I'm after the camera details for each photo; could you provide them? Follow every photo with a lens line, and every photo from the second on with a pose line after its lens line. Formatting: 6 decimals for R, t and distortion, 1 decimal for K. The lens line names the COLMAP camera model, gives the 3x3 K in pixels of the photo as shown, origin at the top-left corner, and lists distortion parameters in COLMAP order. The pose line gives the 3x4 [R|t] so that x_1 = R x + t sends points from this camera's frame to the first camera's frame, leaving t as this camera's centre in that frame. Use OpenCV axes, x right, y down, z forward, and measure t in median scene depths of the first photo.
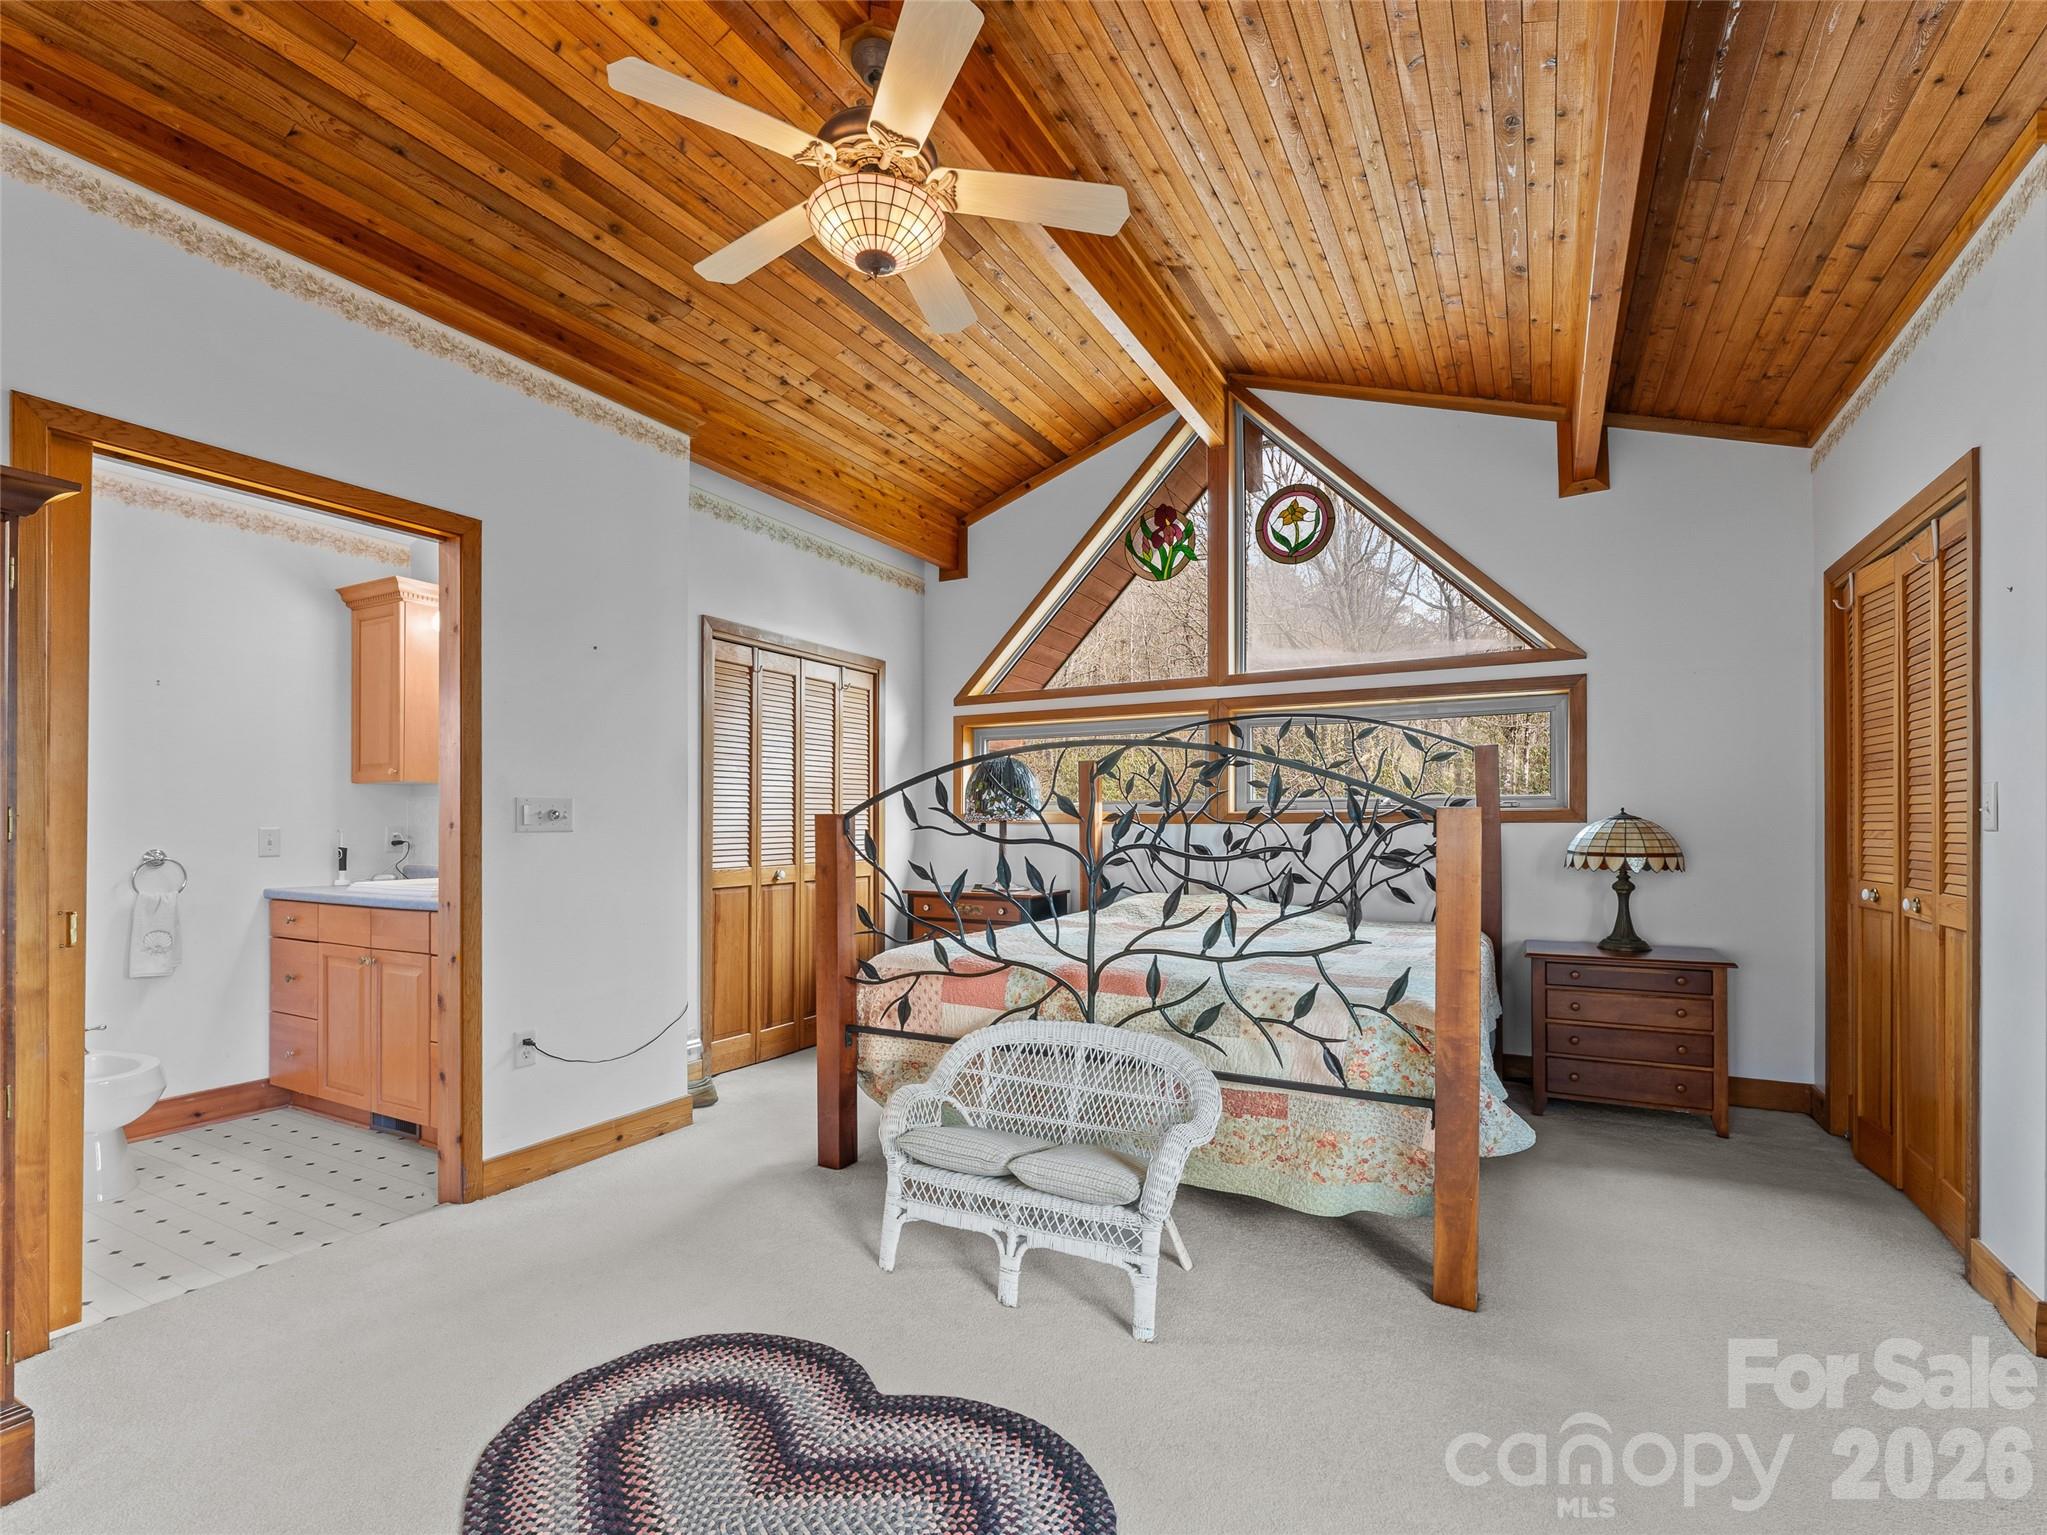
lens RADIAL K [[938.5, 0, 1027.3], [0, 938.5, 802.2], [0, 0, 1]] dist [0.001355, -0.000436]
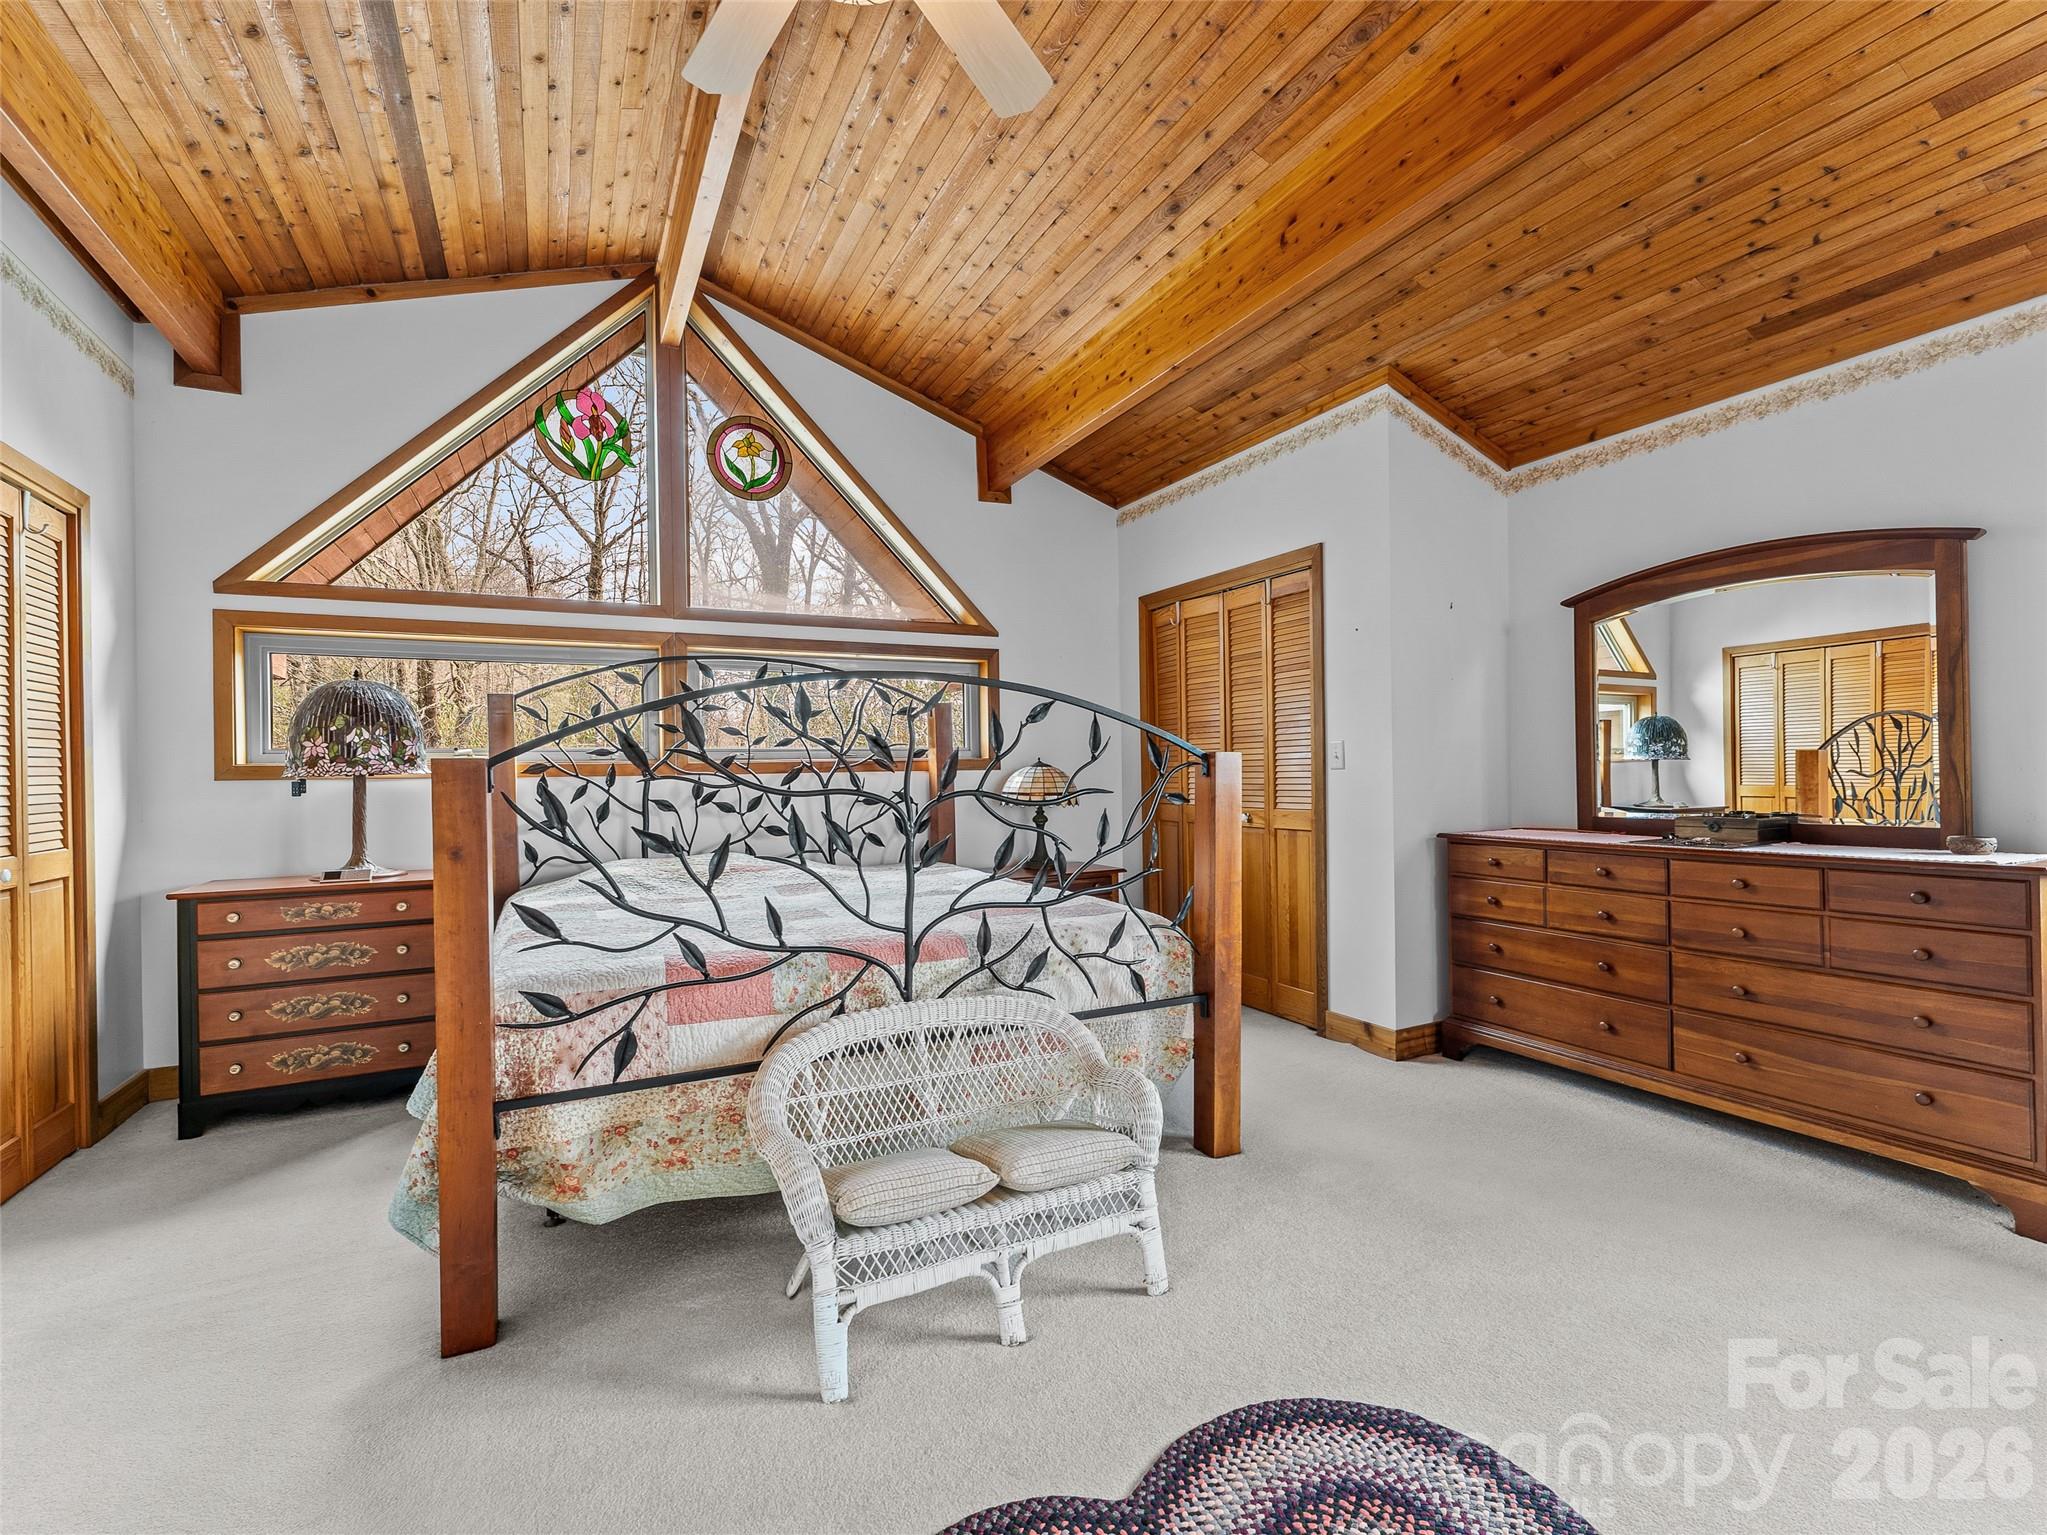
lens RADIAL K [[914.0, 0, 1025.9], [0, 914.0, 757.3], [0, 0, 1]] dist [0.001497, 0.000016]
pose [[0.568838, 0.005210, 0.822433, -0.433071], [-0.003852, 0.999986, -0.003670, 0.011406], [-0.822441, -0.001080, 0.568850, 0.336145]]
